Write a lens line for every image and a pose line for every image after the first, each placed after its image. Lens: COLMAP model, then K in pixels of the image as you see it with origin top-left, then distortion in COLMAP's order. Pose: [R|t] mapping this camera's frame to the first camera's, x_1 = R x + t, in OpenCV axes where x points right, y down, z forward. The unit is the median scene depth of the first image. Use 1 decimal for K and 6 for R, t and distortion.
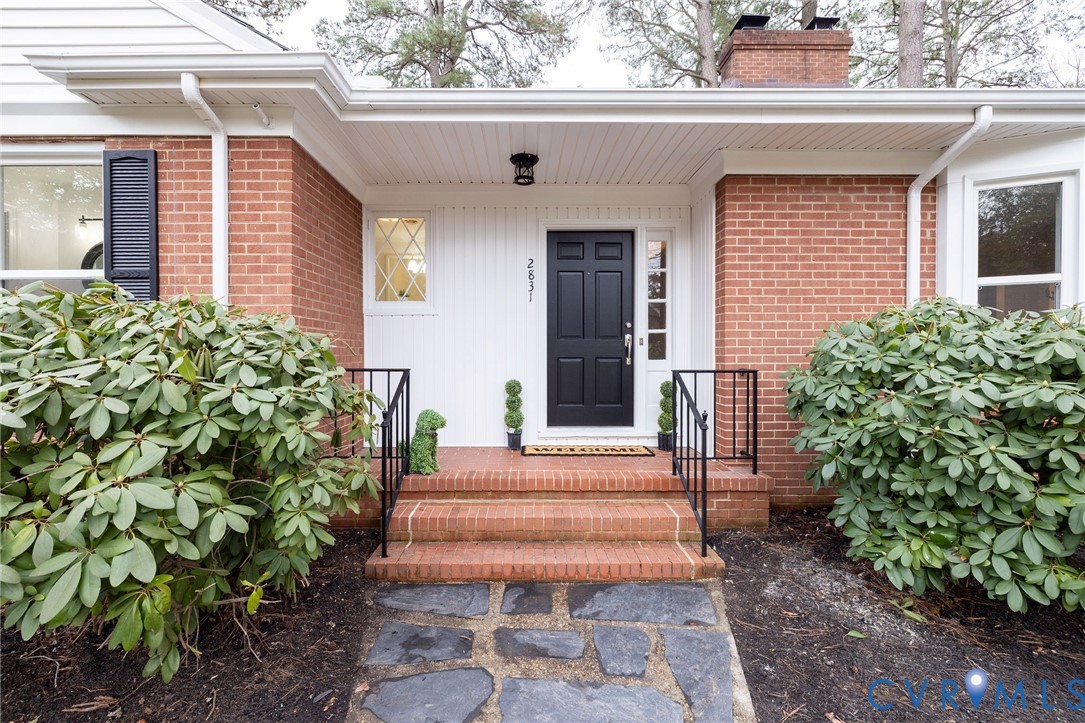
lens RADIAL K [[462.4, 0, 536.8], [0, 462.4, 359.6], [0, 0, 1]] dist [0.002002, -0.000170]
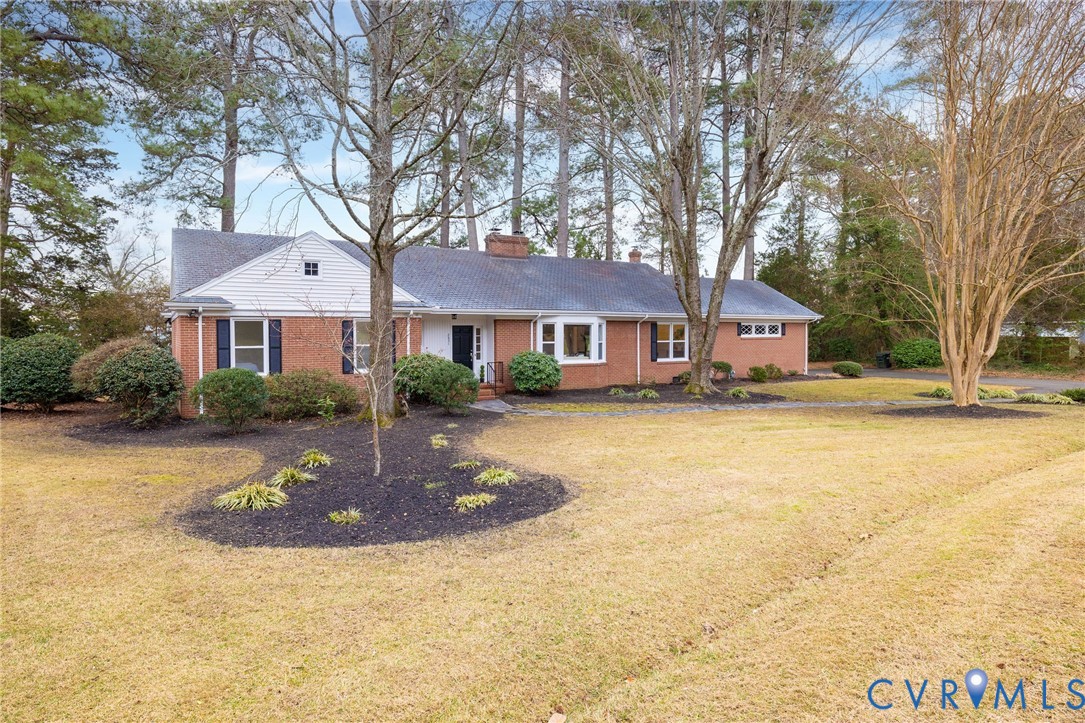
lens RADIAL K [[609.5, 0, 541.4], [0, 609.5, 356.4], [0, 0, 1]] dist [-0.001313, -0.000037]
pose [[0.856817, -0.020208, 0.515224, -2.299322], [0.009801, 0.999689, 0.022911, -0.165331], [-0.515527, -0.014580, 0.856749, -4.359848]]
